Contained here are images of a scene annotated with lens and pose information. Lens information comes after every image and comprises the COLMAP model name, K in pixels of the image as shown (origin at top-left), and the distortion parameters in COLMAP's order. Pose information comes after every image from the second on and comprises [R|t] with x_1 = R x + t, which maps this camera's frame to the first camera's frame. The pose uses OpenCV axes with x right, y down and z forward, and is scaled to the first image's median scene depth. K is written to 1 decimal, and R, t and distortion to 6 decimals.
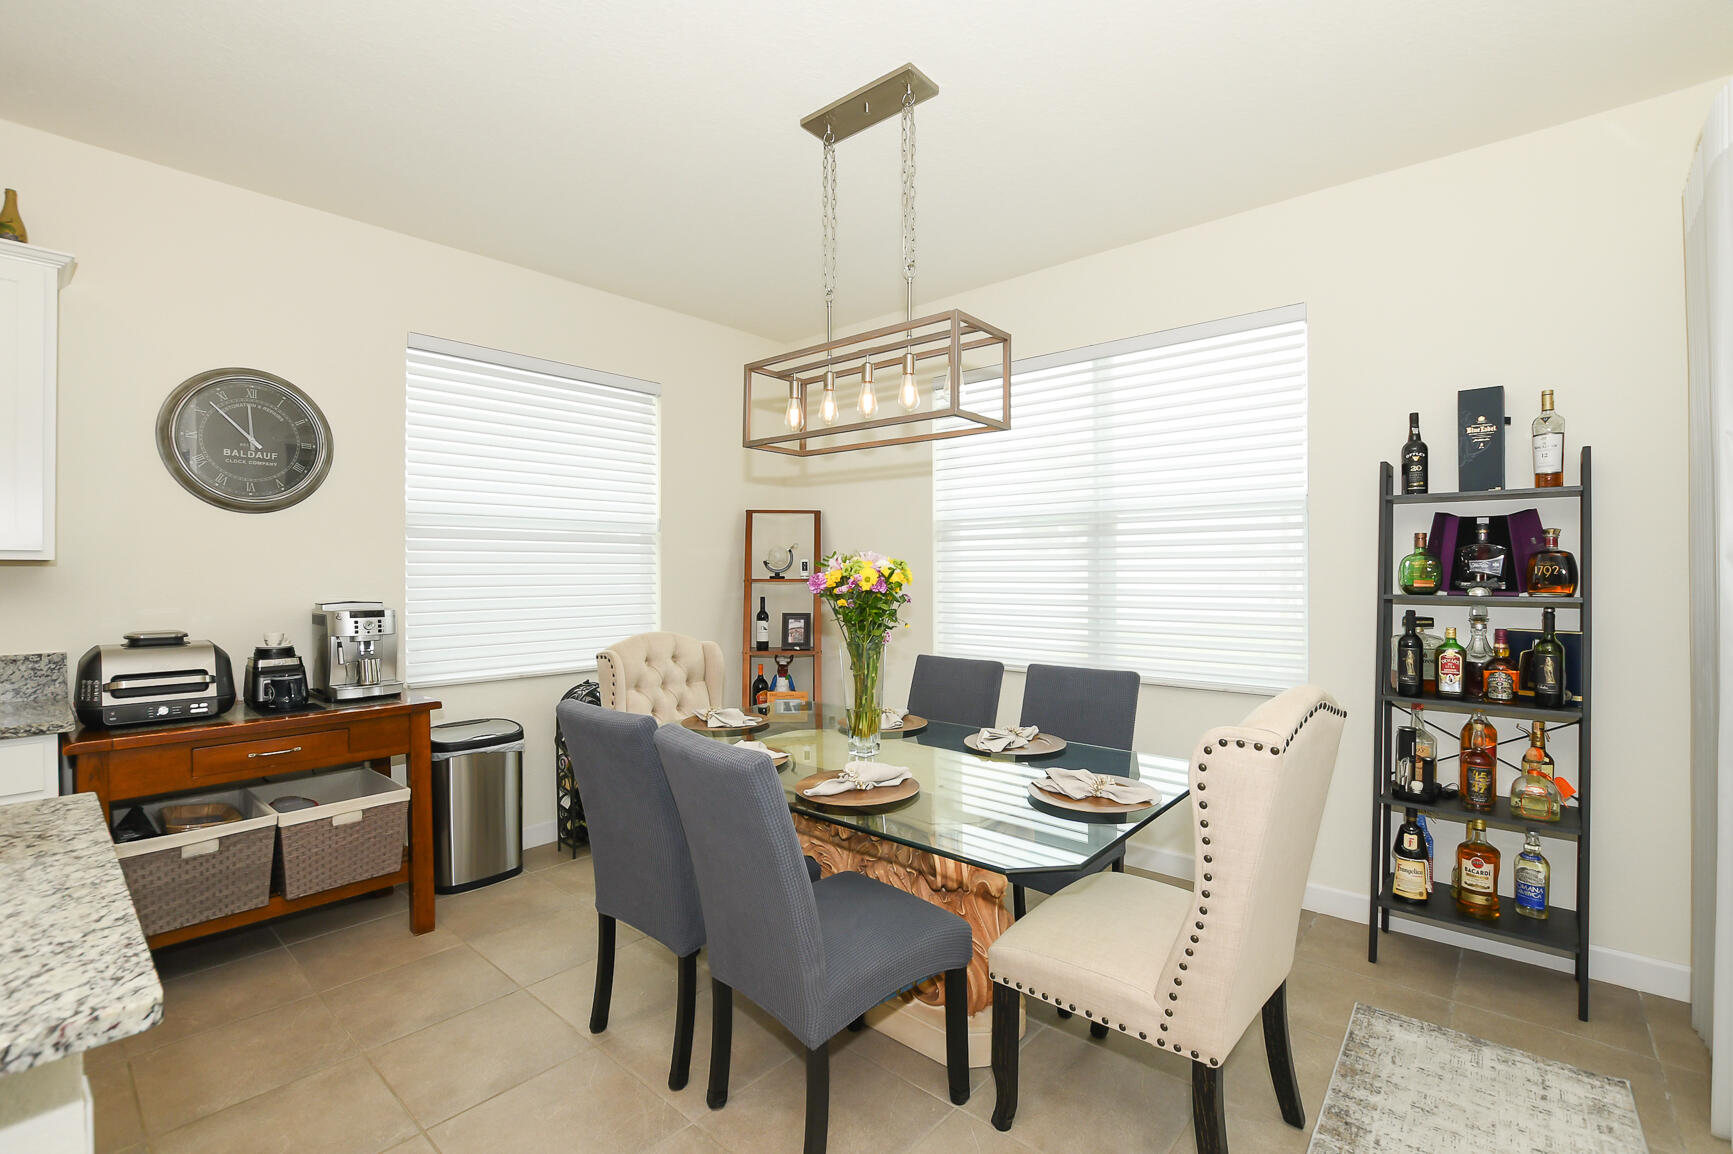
lens RADIAL K [[765.7, 0, 873.3], [0, 765.7, 566.5], [0, 0, 1]] dist [-0.037276, 0.000854]
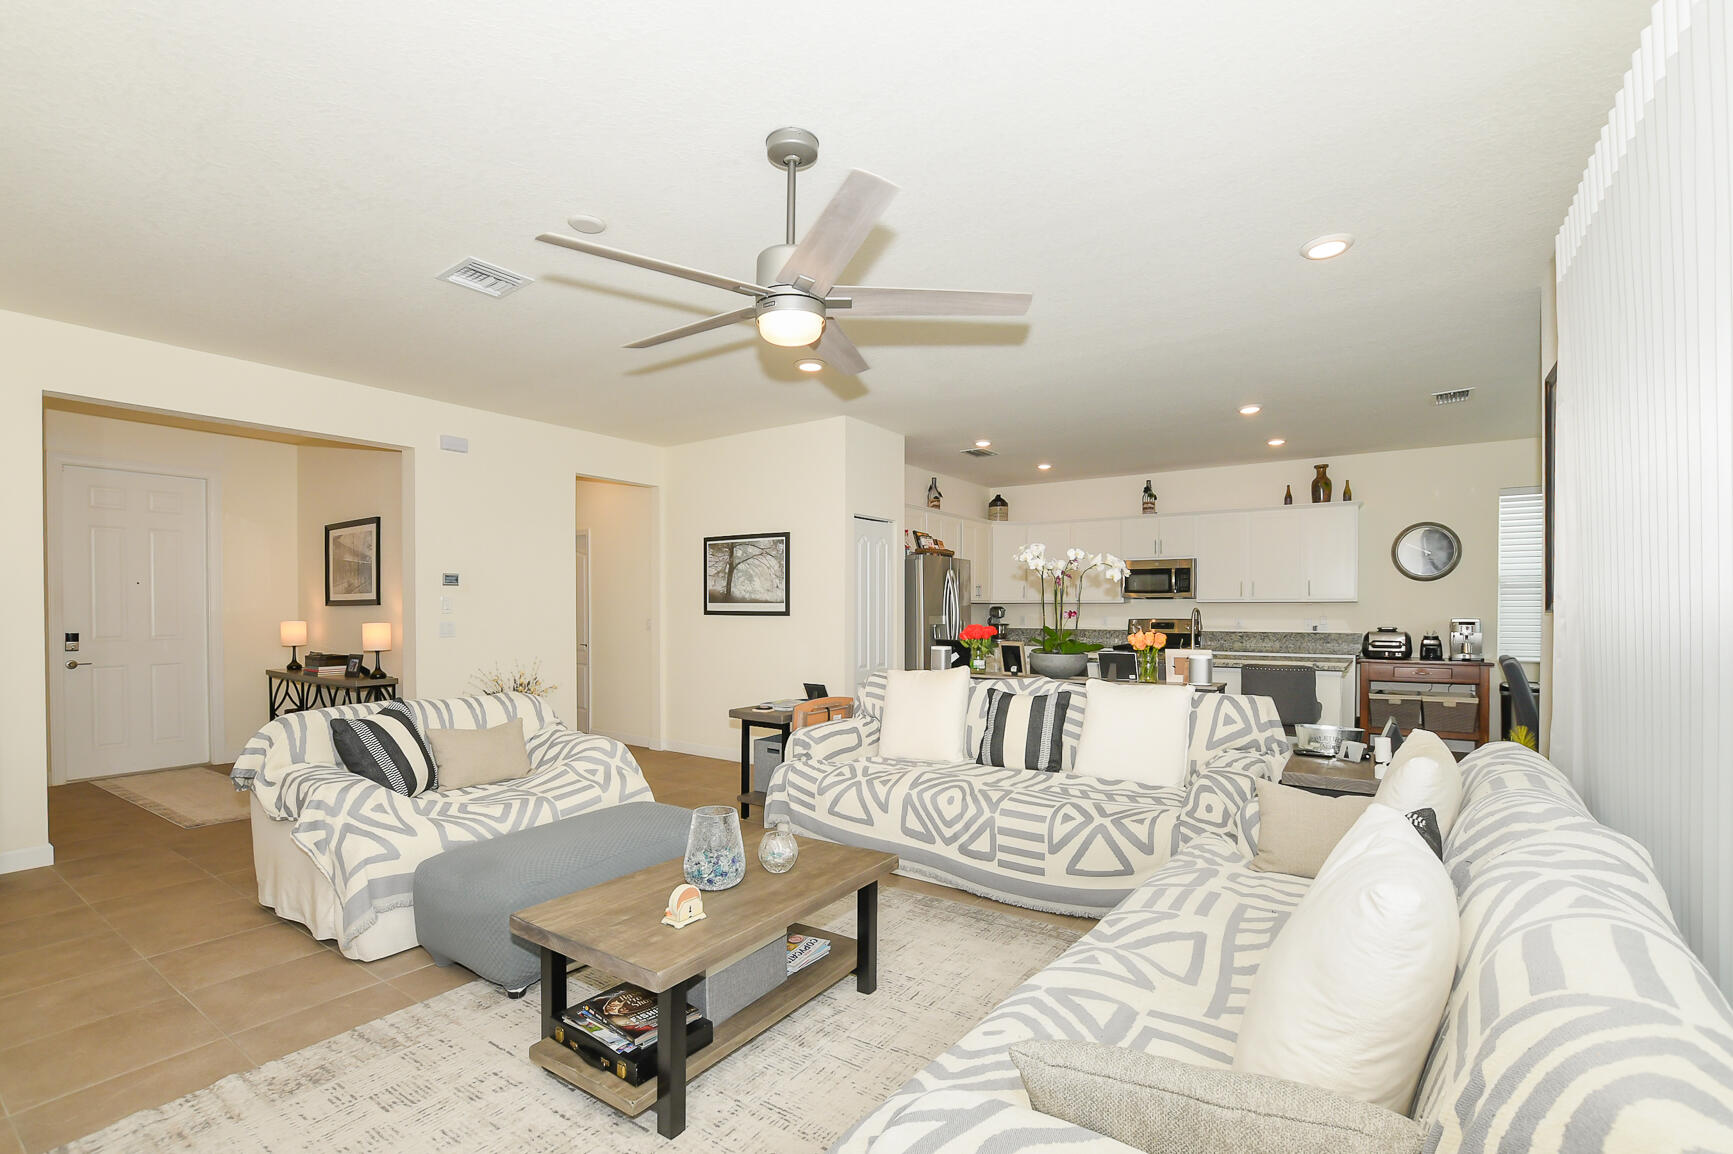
lens RADIAL K [[770.9, 0, 871.1], [0, 770.9, 616.4], [0, 0, 1]] dist [-0.036693, 0.000232]
pose [[0.120713, 0.014481, -0.992582, 1.511258], [0.007435, 0.999852, 0.015492, -0.009752], [0.992660, -0.009250, 0.120588, -1.182989]]
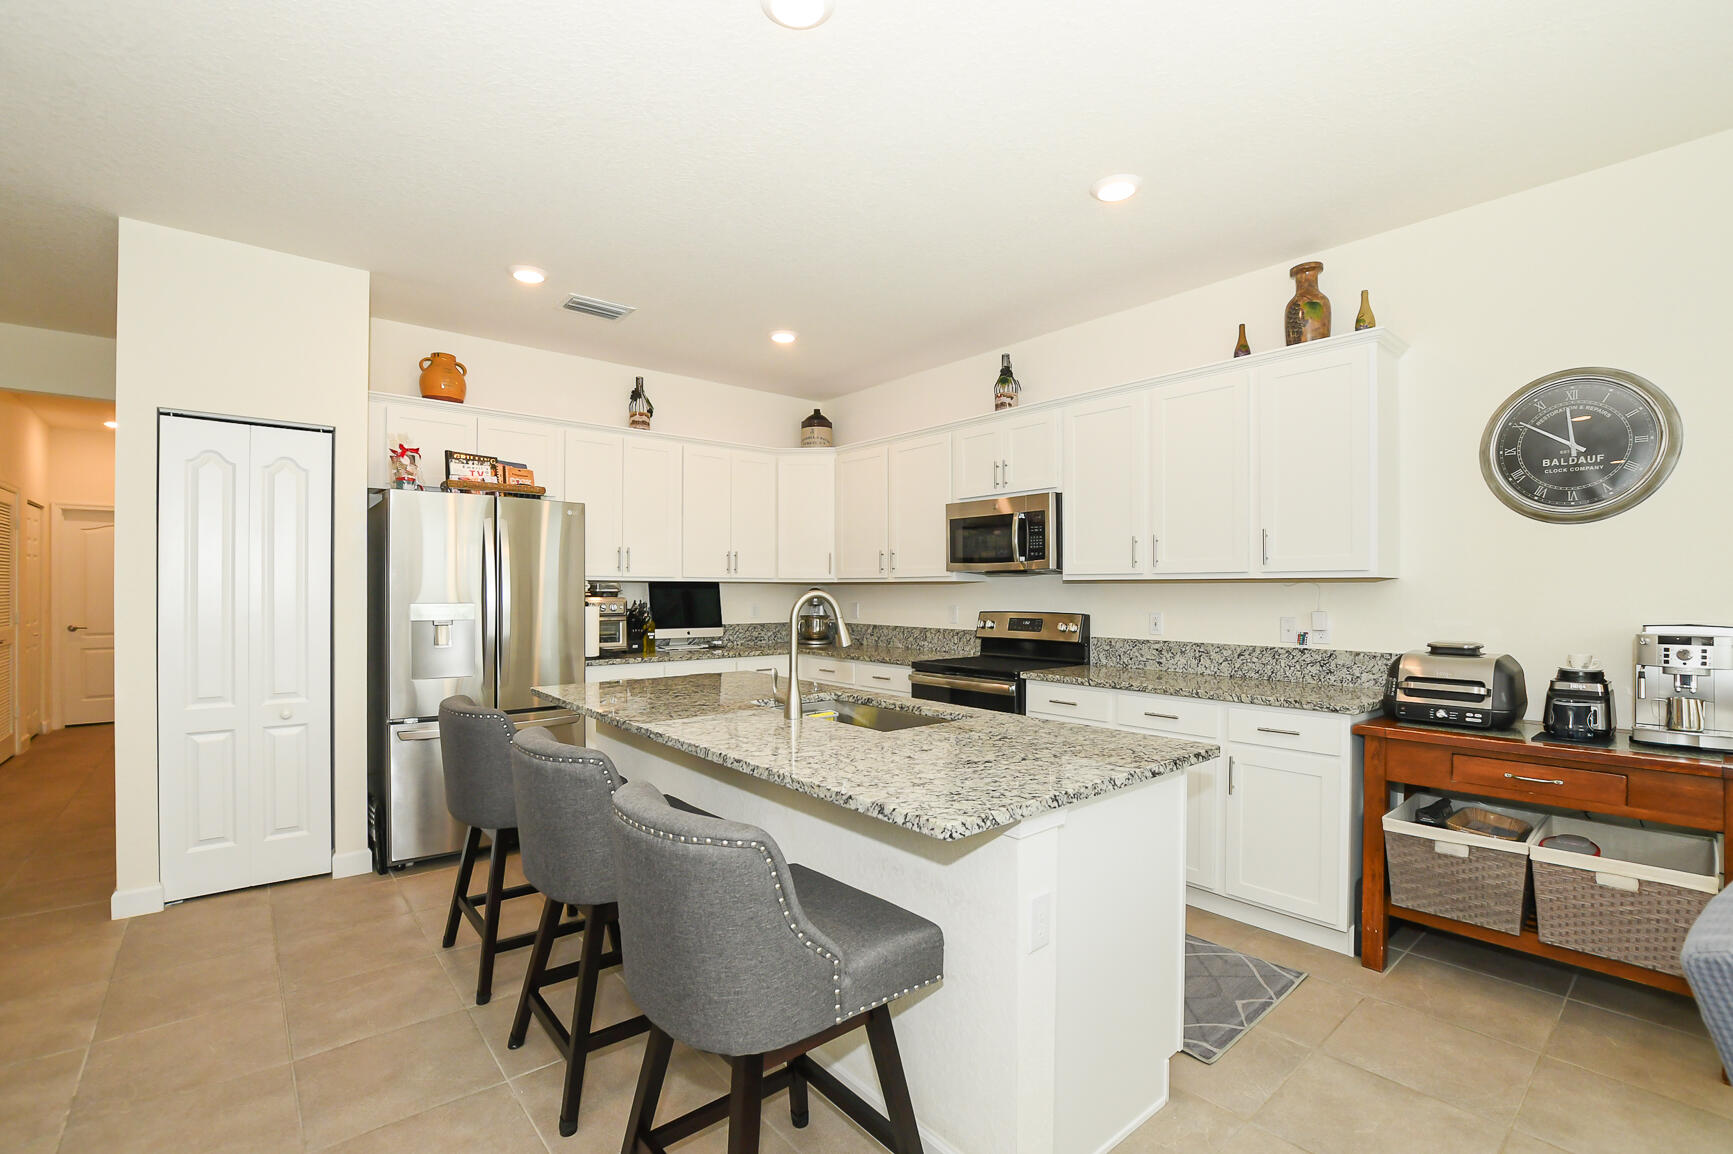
lens RADIAL K [[776.2, 0, 869.6], [0, 776.2, 583.1], [0, 0, 1]] dist [-0.026059, 0.000713]
pose [[-0.155040, -0.002503, -0.987905, 0.253961], [0.006678, 0.999971, -0.003582, -0.000195], [0.987886, -0.007152, -0.155019, 0.298956]]
